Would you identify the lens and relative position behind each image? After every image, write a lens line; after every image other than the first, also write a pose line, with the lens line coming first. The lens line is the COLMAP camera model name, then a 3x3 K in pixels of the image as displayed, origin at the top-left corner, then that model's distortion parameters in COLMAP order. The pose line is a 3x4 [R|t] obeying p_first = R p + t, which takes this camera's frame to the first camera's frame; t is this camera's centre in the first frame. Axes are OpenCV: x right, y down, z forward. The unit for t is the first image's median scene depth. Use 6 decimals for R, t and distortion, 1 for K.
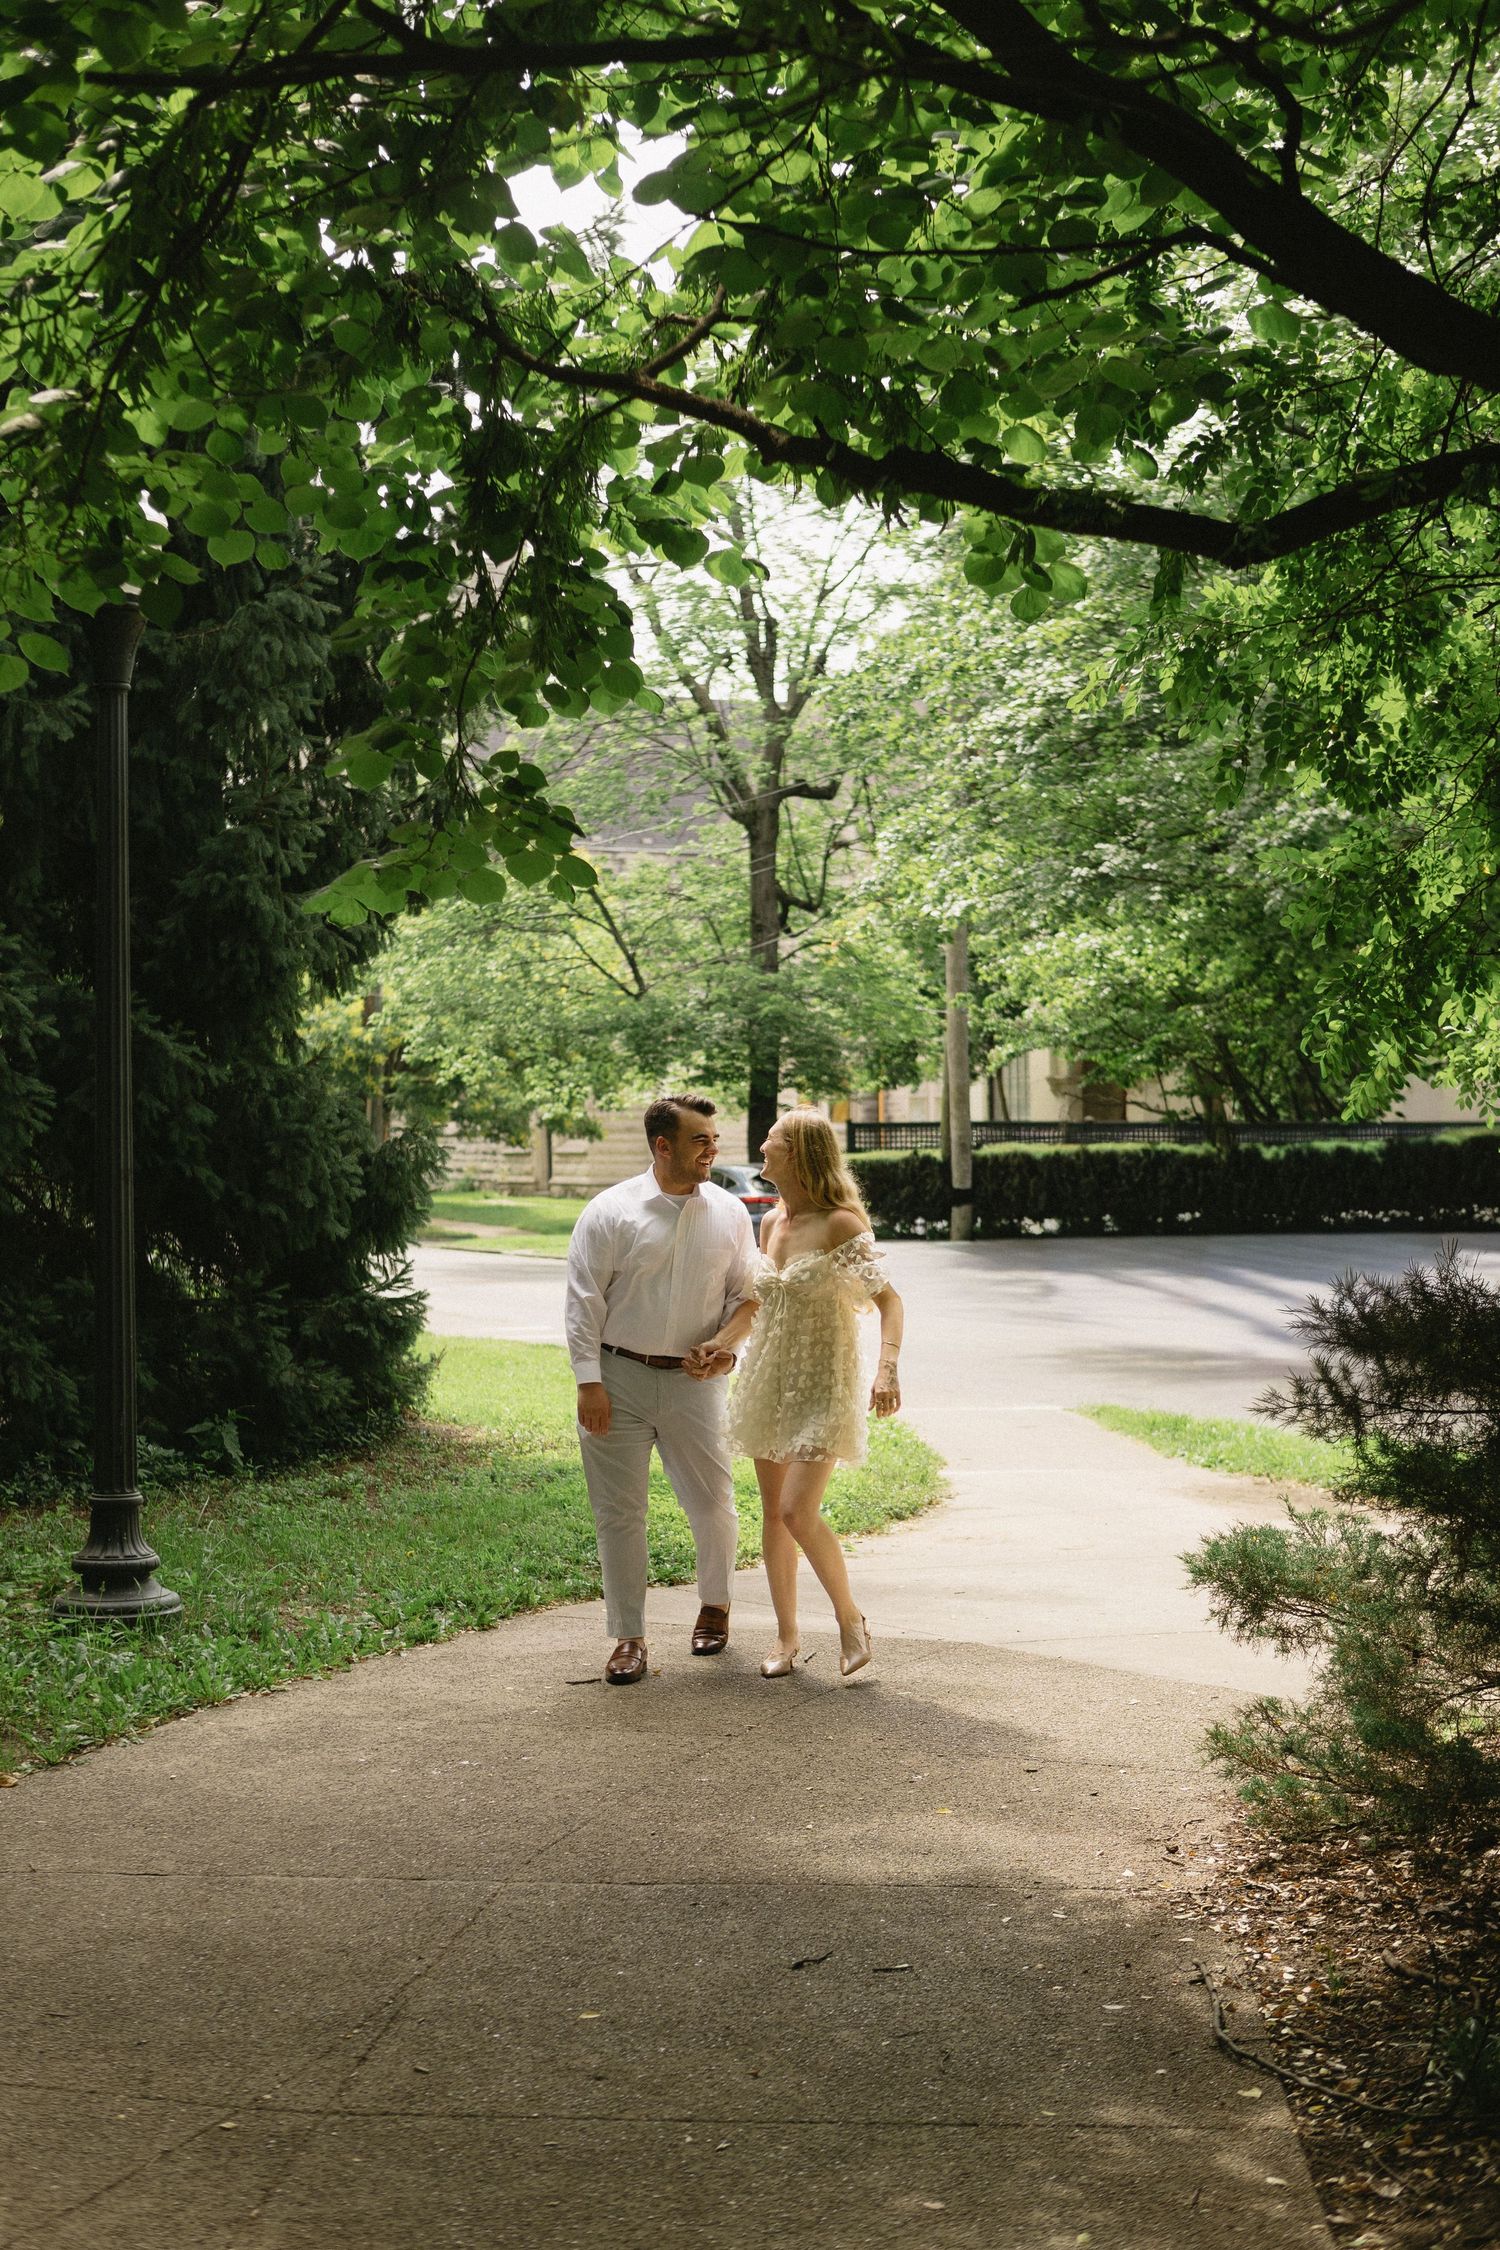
lens RADIAL K [[3200.2, 0, 750.0], [0, 3200.2, 1125.0], [0, 0, 1]] dist [0.000580, 0.000308]
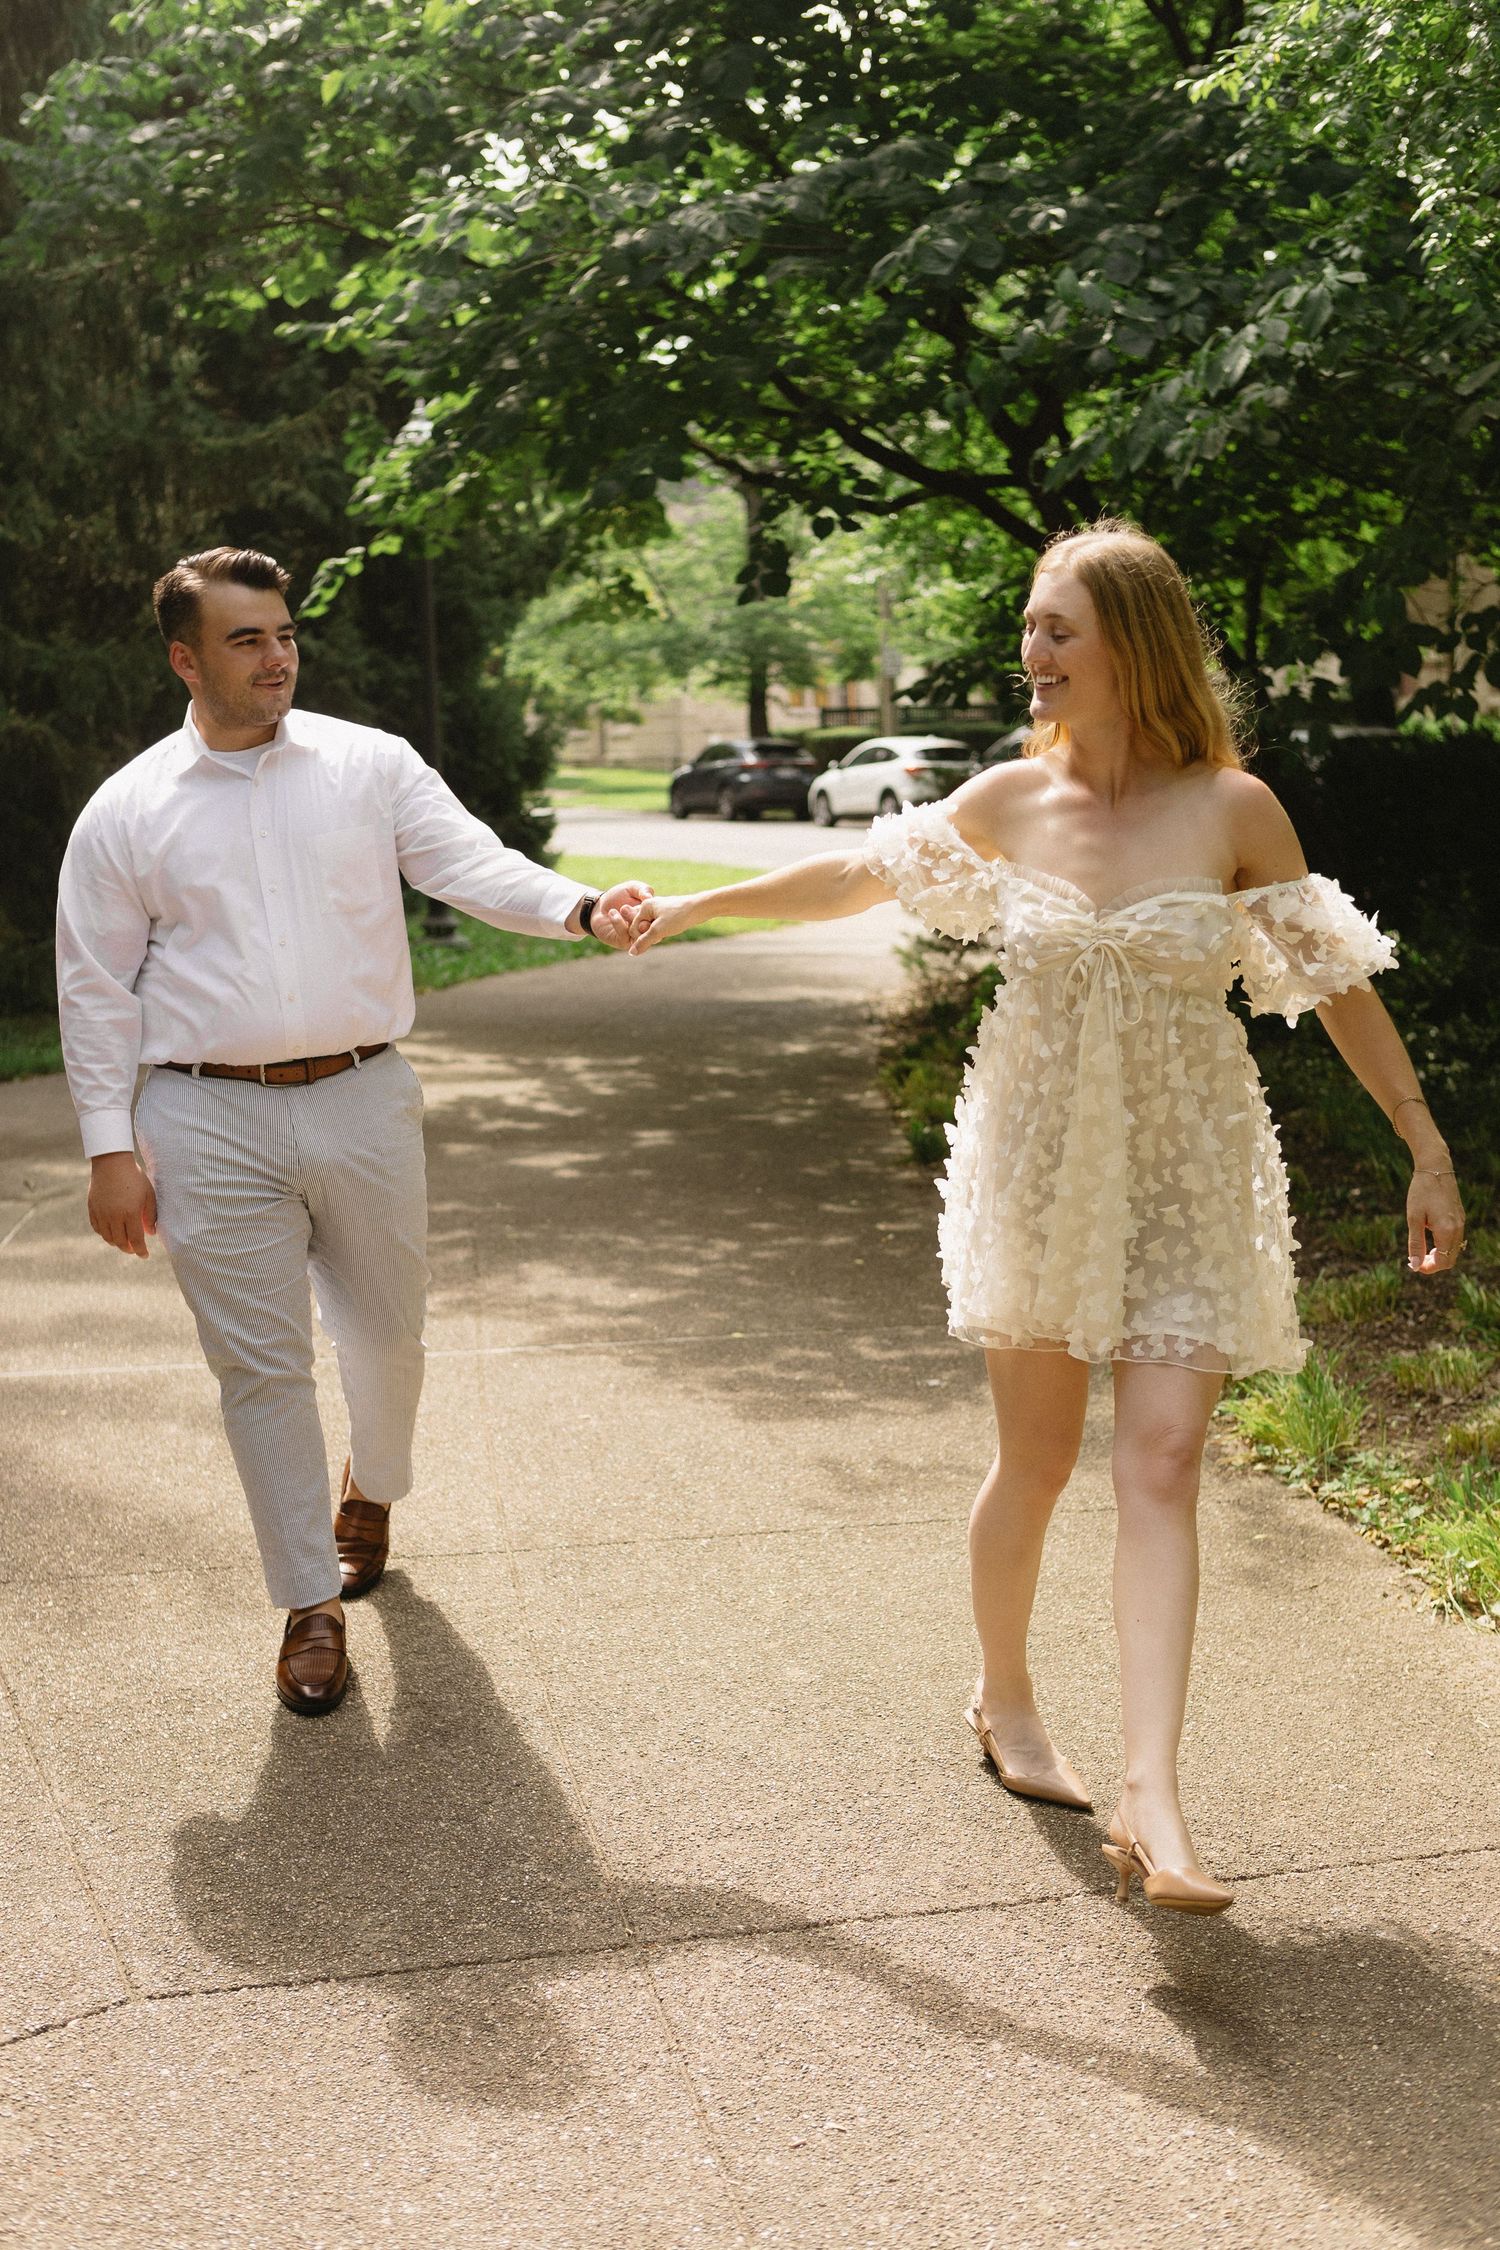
lens RADIAL K [[2645.6, 0, 750.0], [0, 2645.6, 1125.0], [0, 0, 1]] dist [-0.015305, -0.021118]
pose [[0.999831, -0.016956, -0.007071, 0.005461], [0.017846, 0.987788, 0.154781, -0.000724], [0.004360, -0.154881, 0.987924, -0.180719]]
